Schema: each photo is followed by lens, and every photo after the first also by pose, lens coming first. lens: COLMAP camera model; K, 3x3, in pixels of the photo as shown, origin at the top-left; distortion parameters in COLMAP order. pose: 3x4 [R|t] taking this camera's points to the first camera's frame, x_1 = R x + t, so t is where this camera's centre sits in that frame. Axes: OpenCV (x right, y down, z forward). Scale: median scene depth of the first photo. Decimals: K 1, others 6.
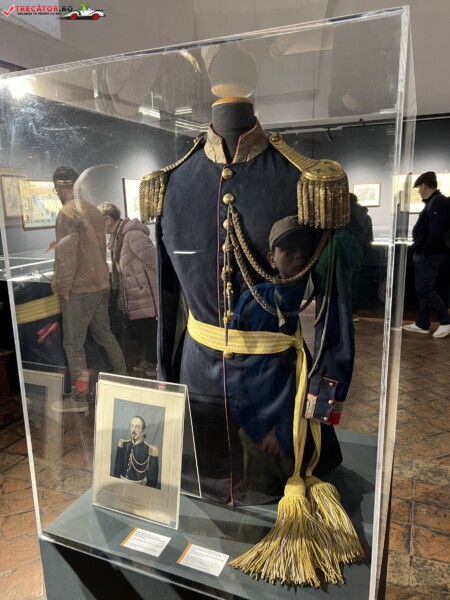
lens RADIAL K [[455.7, 0, 225.2], [0, 455.7, 299.1], [0, 0, 1]] dist [0.024701, -0.024519]
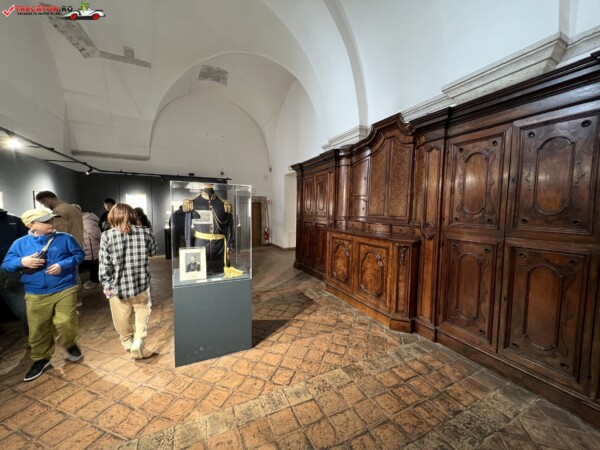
lens RADIAL K [[240.6, 0, 300.3], [0, 240.6, 224.1], [0, 0, 1]] dist [-0.010469, -0.000299]
pose [[0.659642, -0.019381, 0.751330, -1.203581], [0.127430, 0.988078, -0.086391, 0.282222], [-0.740698, 0.152729, 0.654247, -1.251338]]
